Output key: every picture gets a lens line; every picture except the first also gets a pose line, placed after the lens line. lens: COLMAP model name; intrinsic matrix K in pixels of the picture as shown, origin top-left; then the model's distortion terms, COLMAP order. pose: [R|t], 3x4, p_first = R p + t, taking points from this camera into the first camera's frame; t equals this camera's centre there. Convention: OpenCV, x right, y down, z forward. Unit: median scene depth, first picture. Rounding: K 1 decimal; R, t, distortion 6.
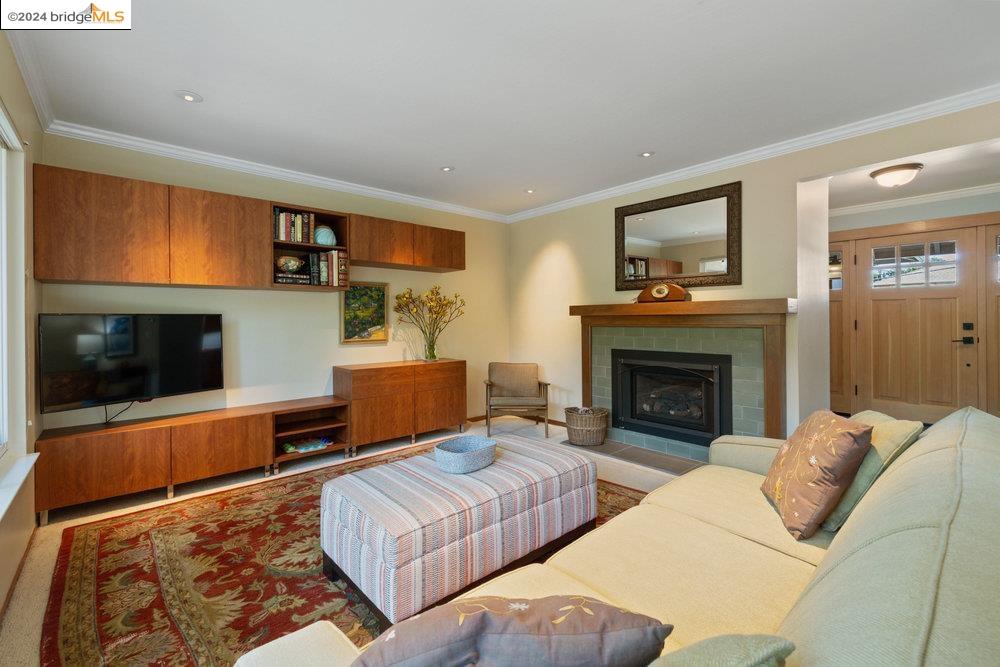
lens RADIAL K [[432.8, 0, 498.8], [0, 432.8, 325.7], [0, 0, 1]] dist [-0.002127, 0.000077]
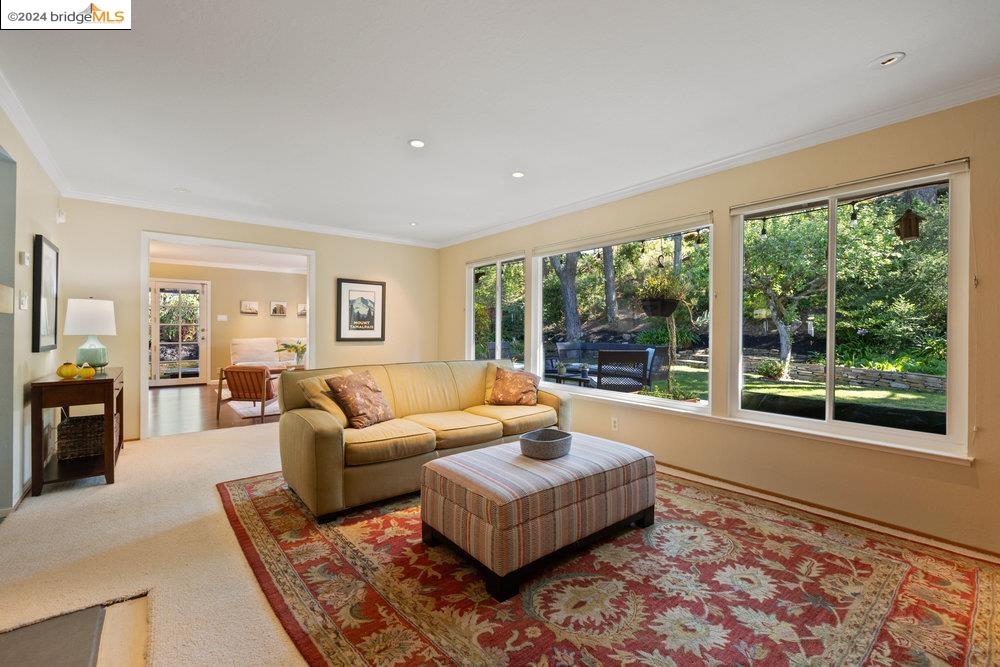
lens RADIAL K [[432.8, 0, 501.1], [0, 432.8, 330.5], [0, 0, 1]] dist [-0.002127, 0.000077]
pose [[-0.999004, -0.003839, 0.044454, -0.004064], [-0.003132, 0.999868, 0.015965, -0.009555], [-0.044509, 0.015809, -0.998884, 0.998235]]
